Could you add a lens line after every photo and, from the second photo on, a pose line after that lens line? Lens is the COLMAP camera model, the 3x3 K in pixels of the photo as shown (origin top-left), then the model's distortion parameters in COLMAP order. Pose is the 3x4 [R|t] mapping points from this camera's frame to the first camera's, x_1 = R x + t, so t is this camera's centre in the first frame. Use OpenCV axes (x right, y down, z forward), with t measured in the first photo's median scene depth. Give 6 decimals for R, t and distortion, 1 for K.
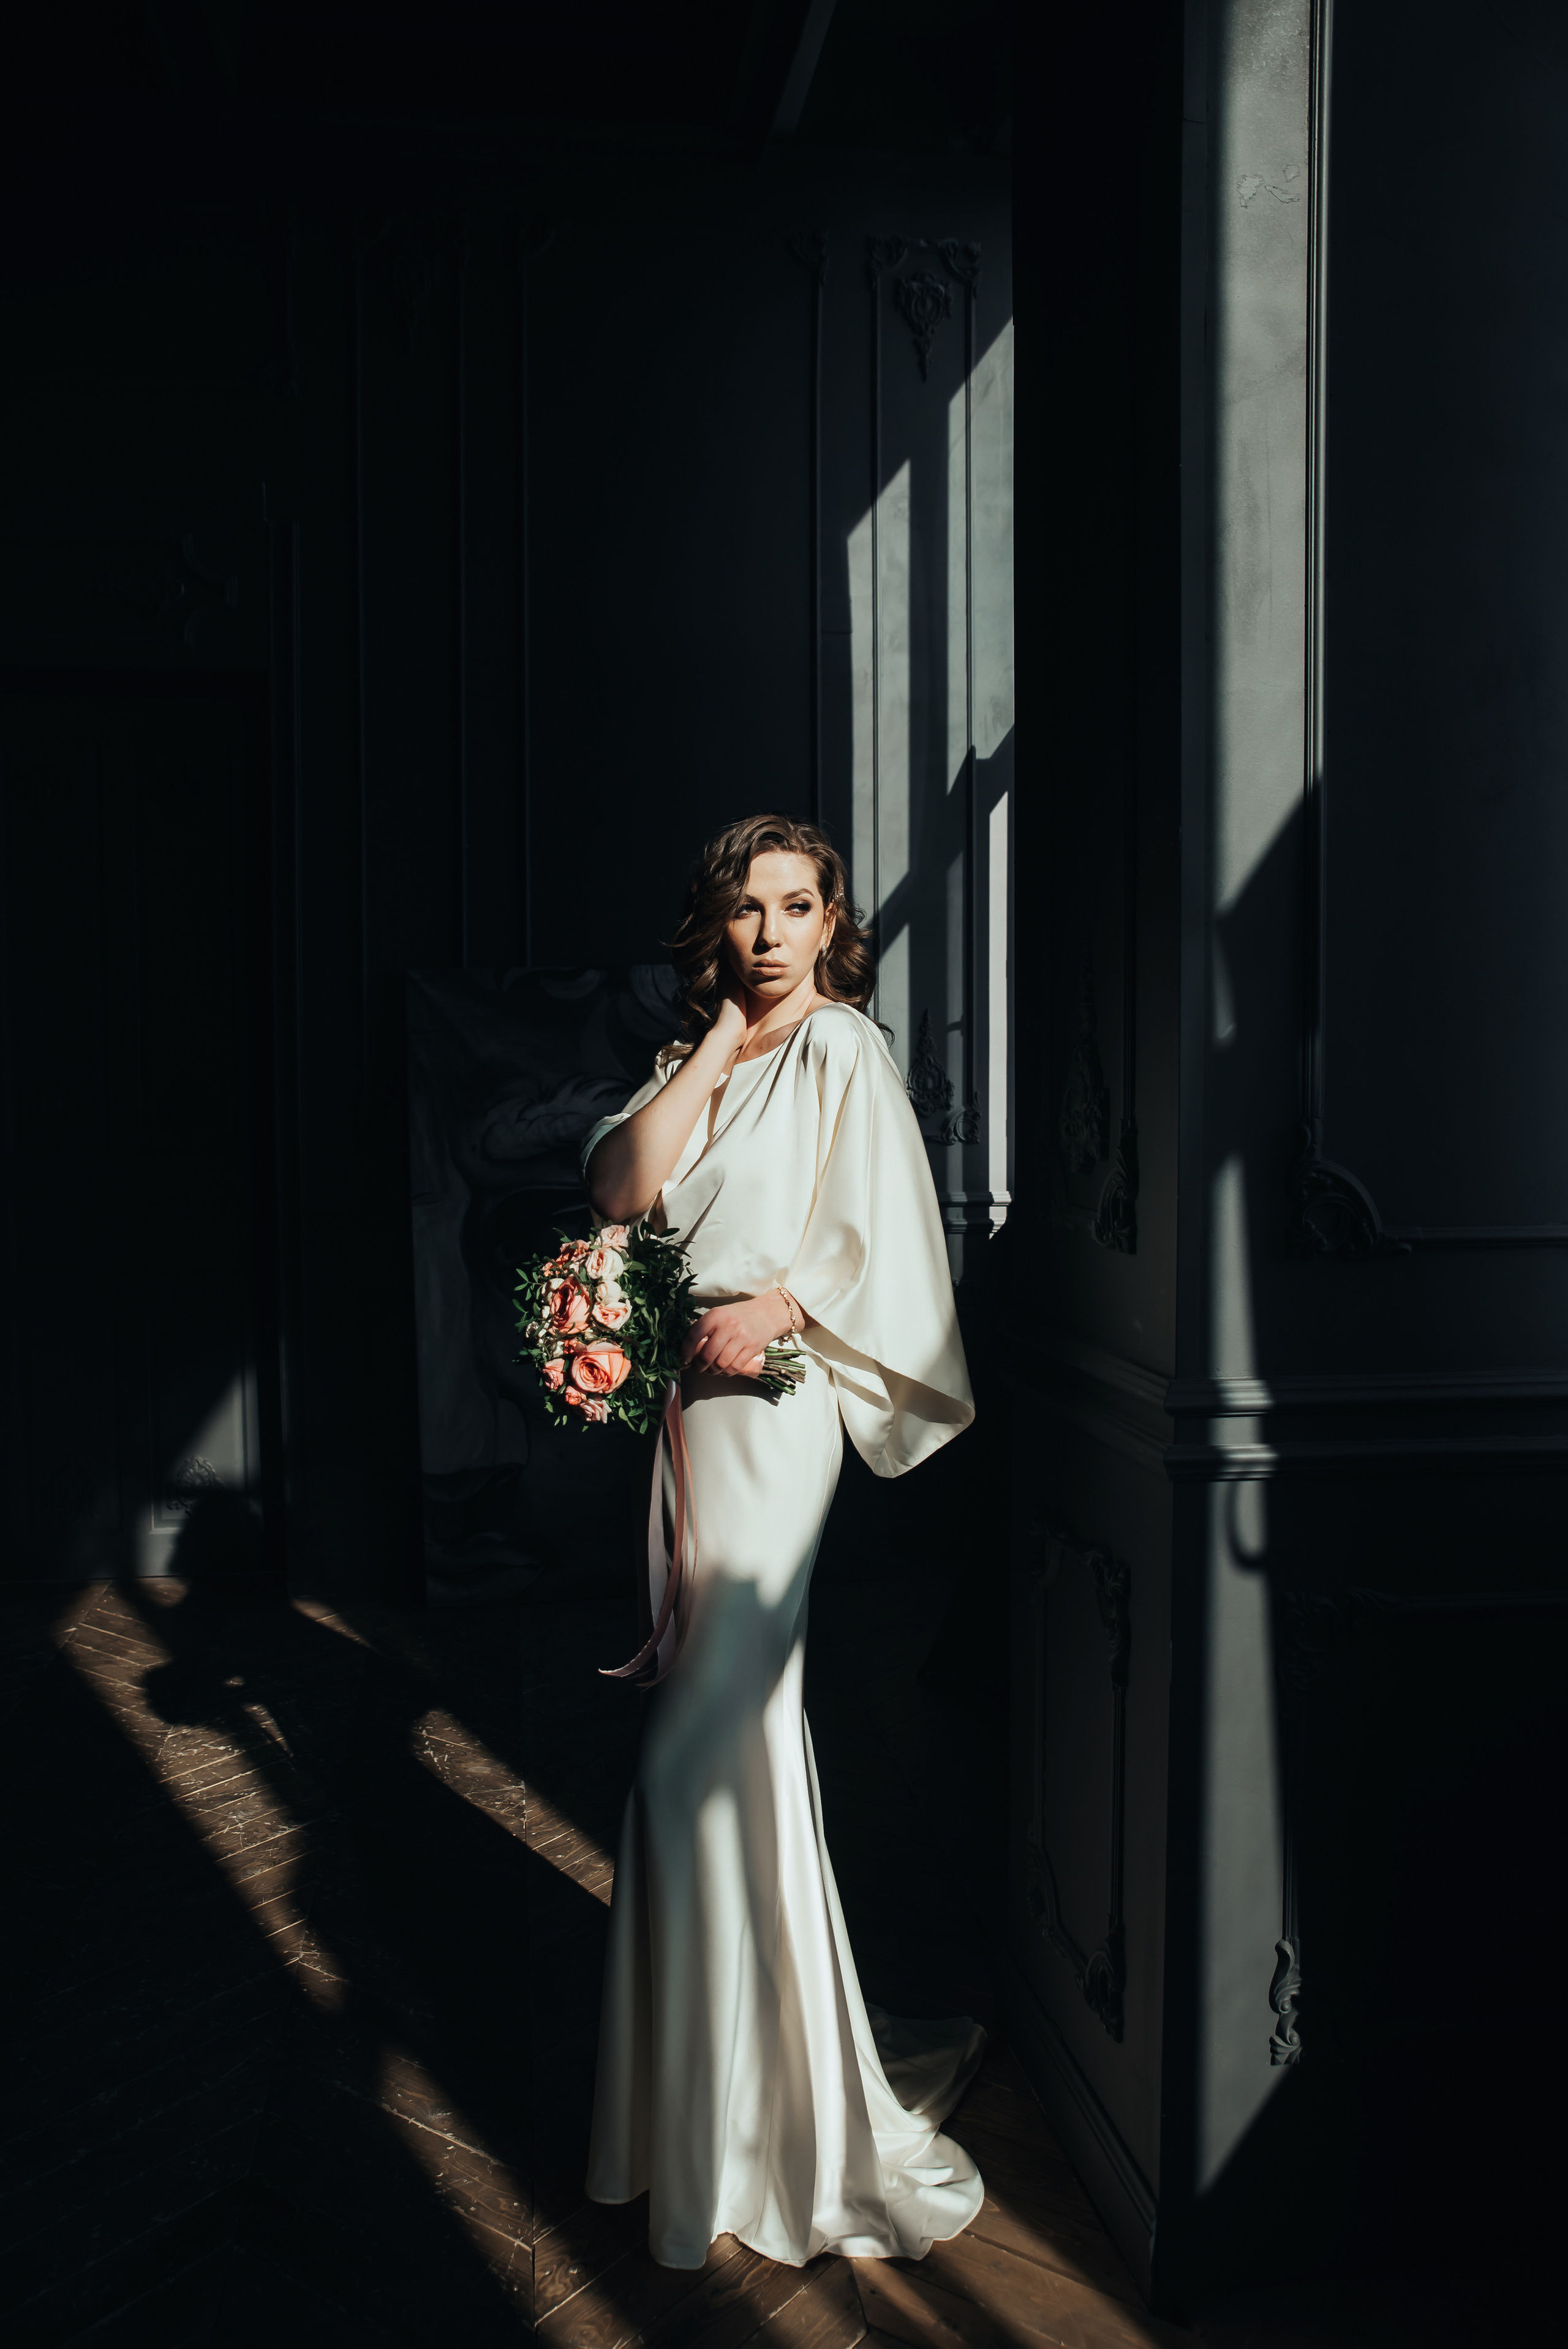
lens RADIAL K [[1923.3, 0, 793.5], [0, 1923.3, 1174.6], [0, 0, 1]] dist [-0.083145, 0.090388]
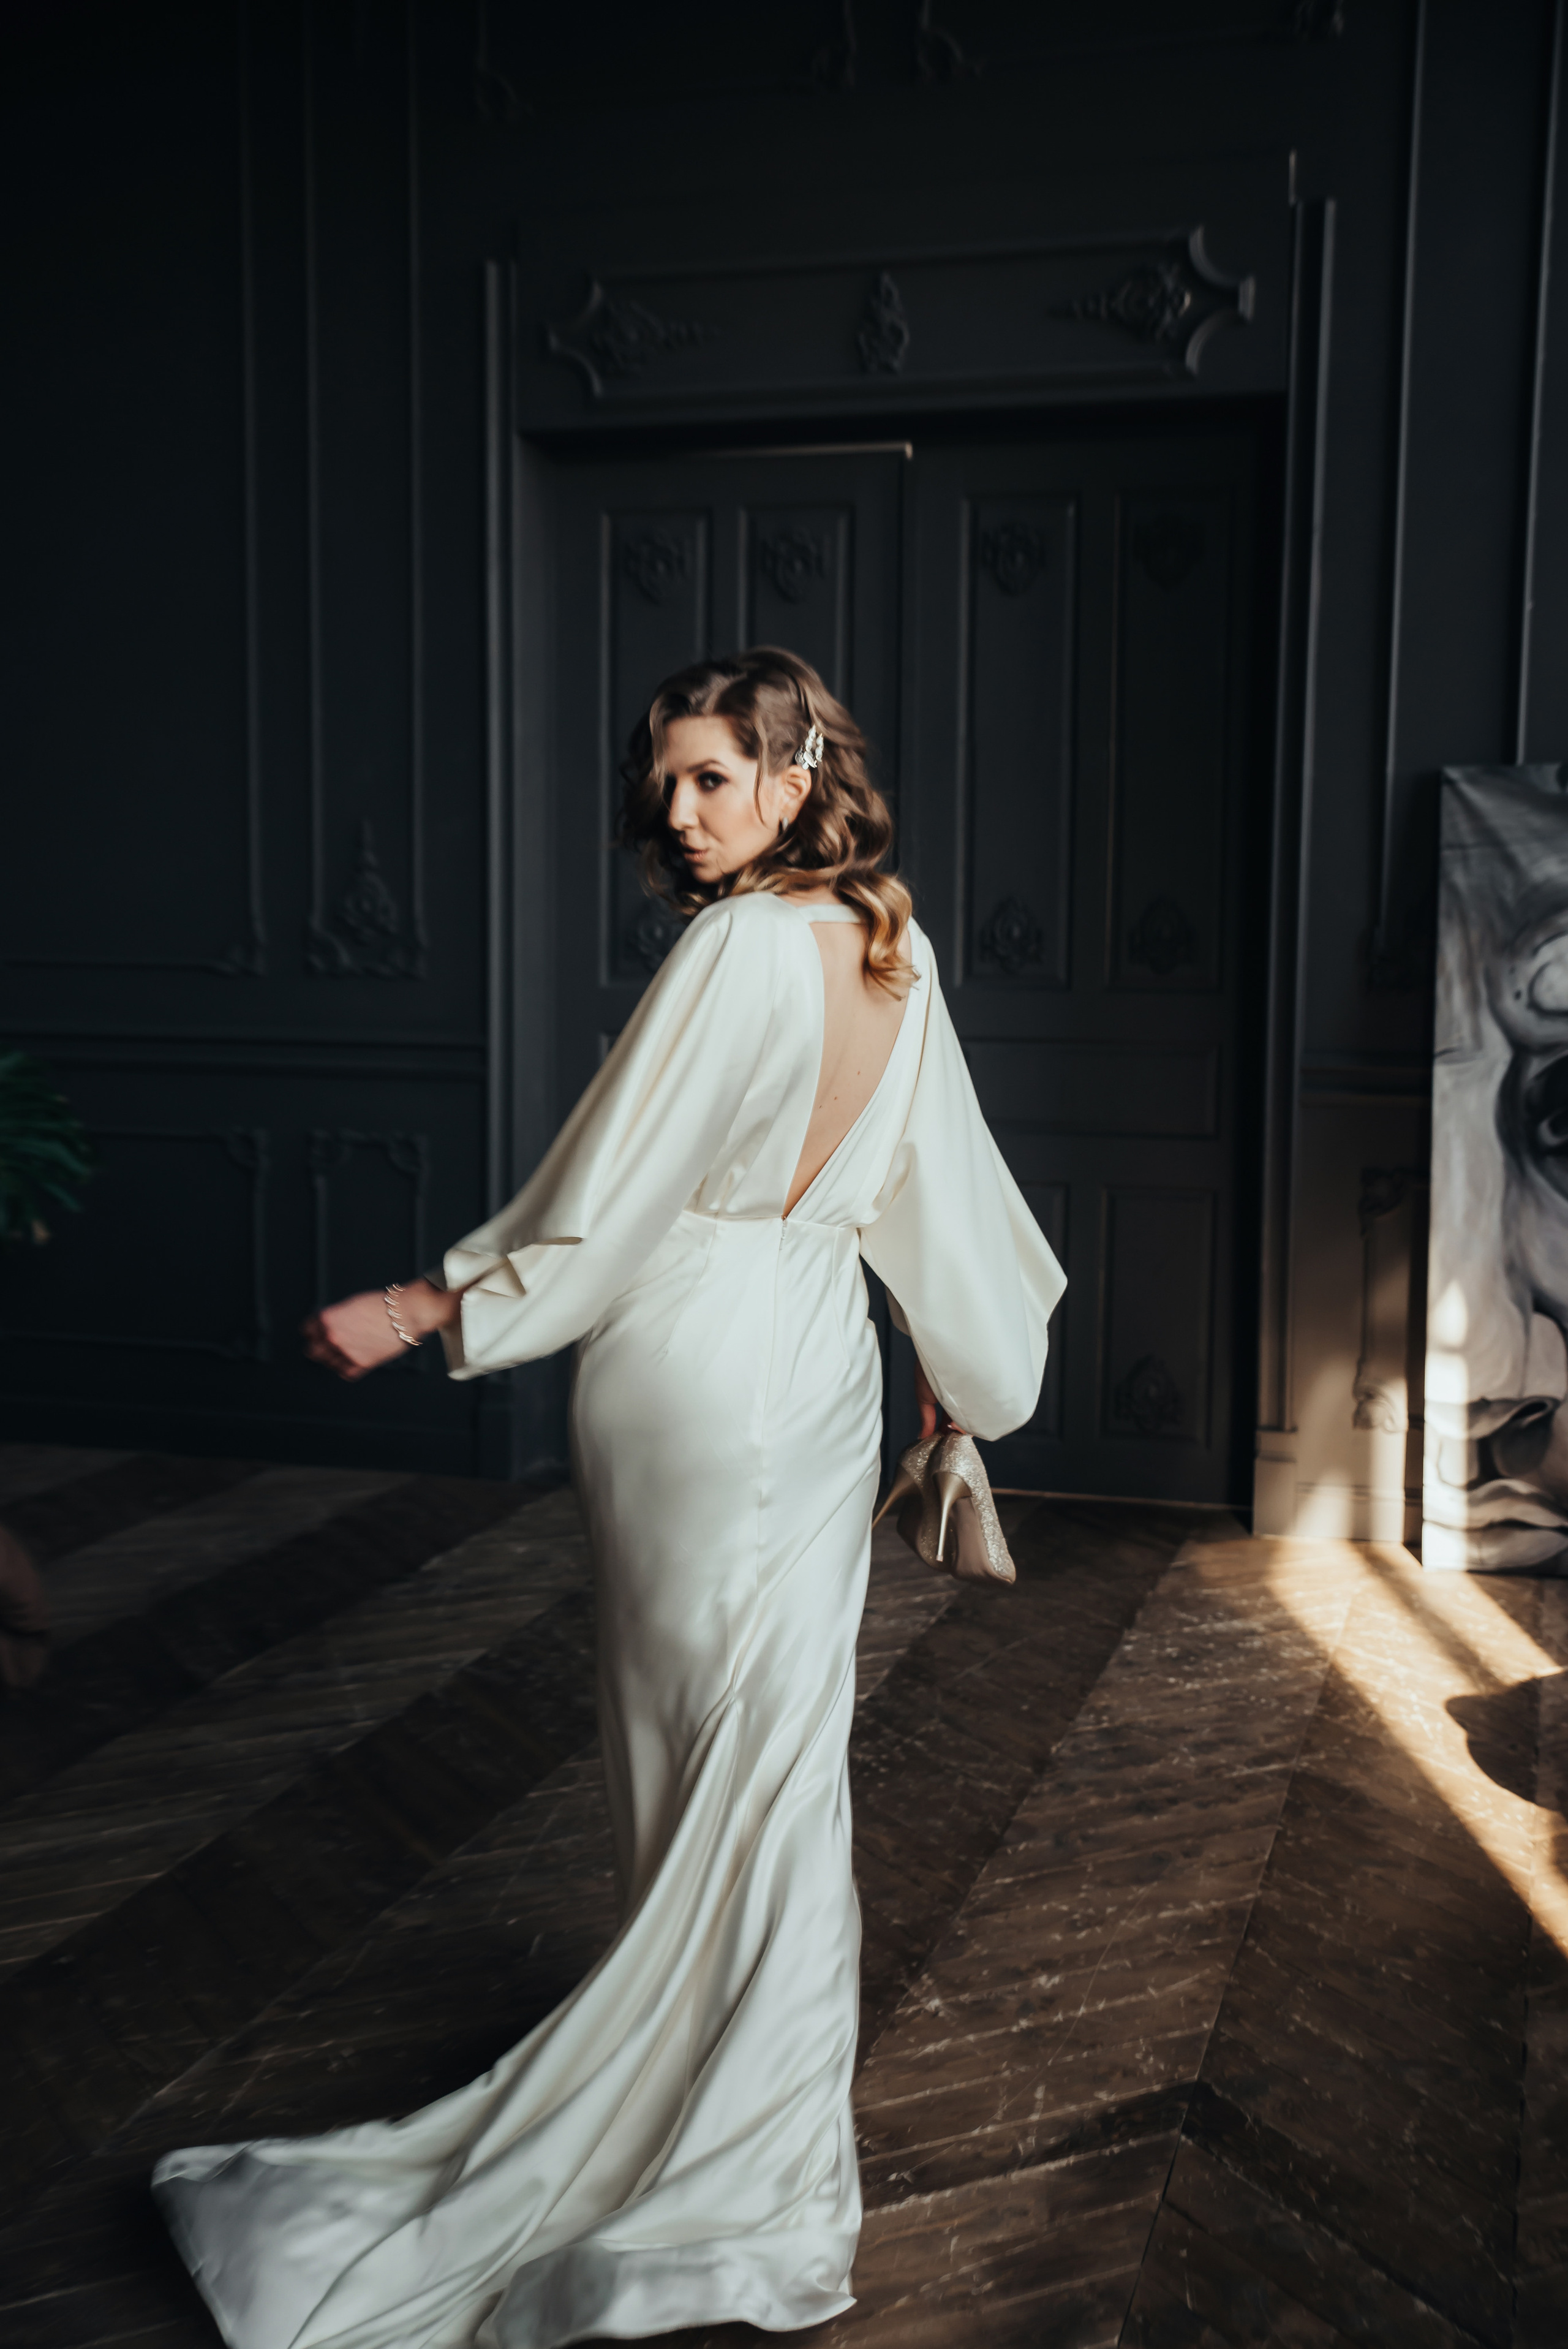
lens RADIAL K [[2657.9, 0, 732.3], [0, 2657.9, 1190.8], [0, 0, 1]] dist [0.026766, 0.000000]
pose [[0.899246, 0.058847, -0.433466, 0.022323], [-0.040634, 0.997863, 0.051171, 0.023630], [0.435551, -0.028402, 0.899716, -0.128503]]
